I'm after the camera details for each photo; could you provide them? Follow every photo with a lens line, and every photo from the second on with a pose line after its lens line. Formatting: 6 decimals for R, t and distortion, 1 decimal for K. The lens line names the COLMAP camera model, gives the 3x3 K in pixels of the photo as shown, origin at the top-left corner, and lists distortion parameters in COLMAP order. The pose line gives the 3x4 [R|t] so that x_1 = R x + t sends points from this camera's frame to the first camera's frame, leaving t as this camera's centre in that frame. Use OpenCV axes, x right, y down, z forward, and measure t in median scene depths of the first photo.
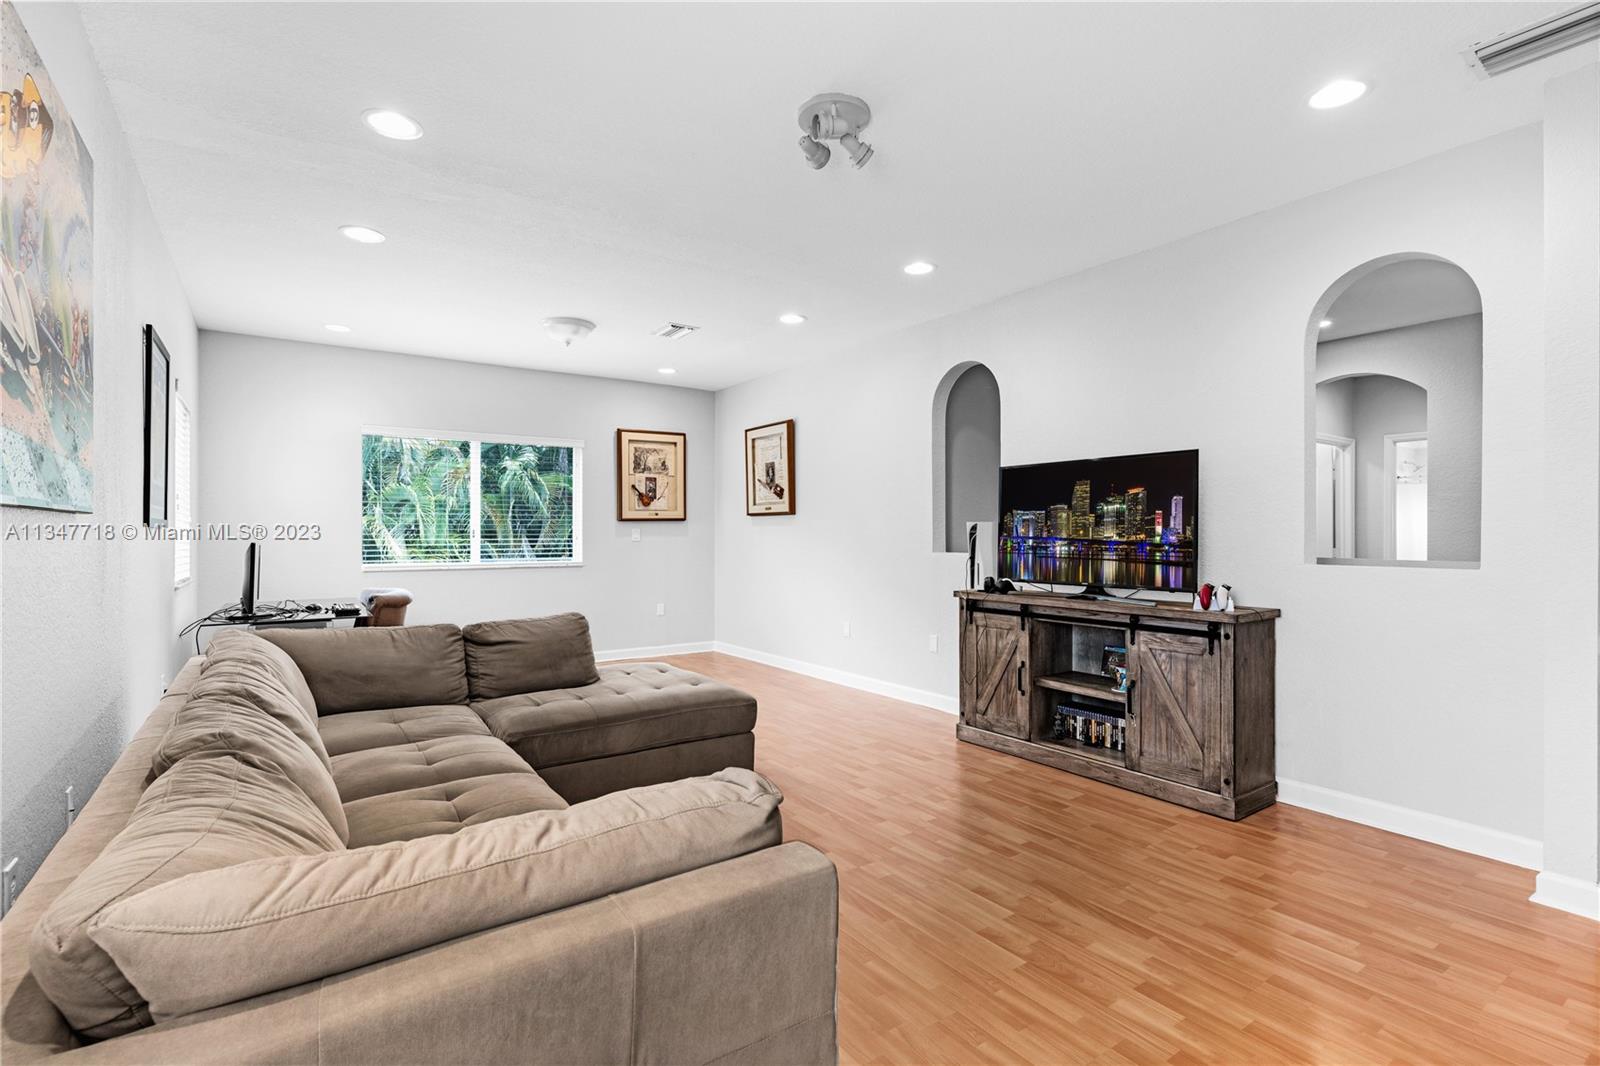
lens RADIAL K [[759.2, 0, 801.4], [0, 759.2, 549.8], [0, 0, 1]] dist [0.001072, 0.000442]
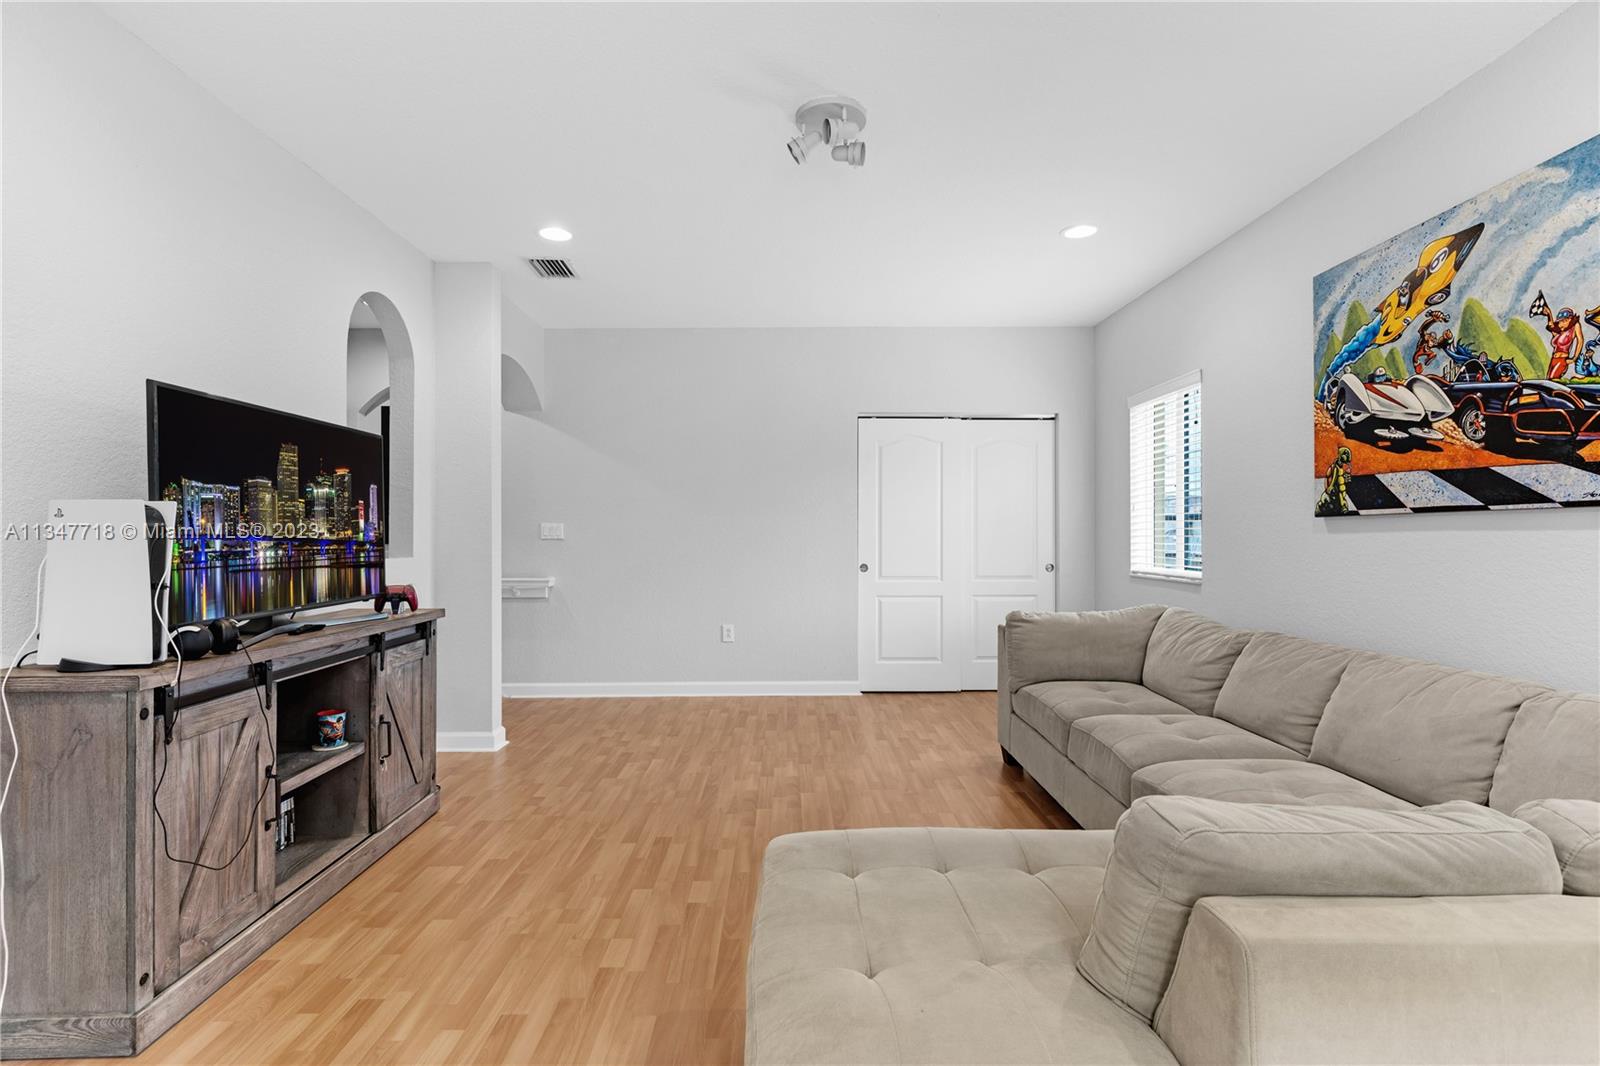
lens RADIAL K [[765.9, 0, 796.9], [0, 765.9, 550.7], [0, 0, 1]] dist [0.081564, 0.000022]
pose [[-0.822365, -0.018245, 0.568668, -0.364356], [0.007931, 0.999021, 0.043522, -0.029561], [-0.568905, 0.040301, -0.821415, 1.358222]]
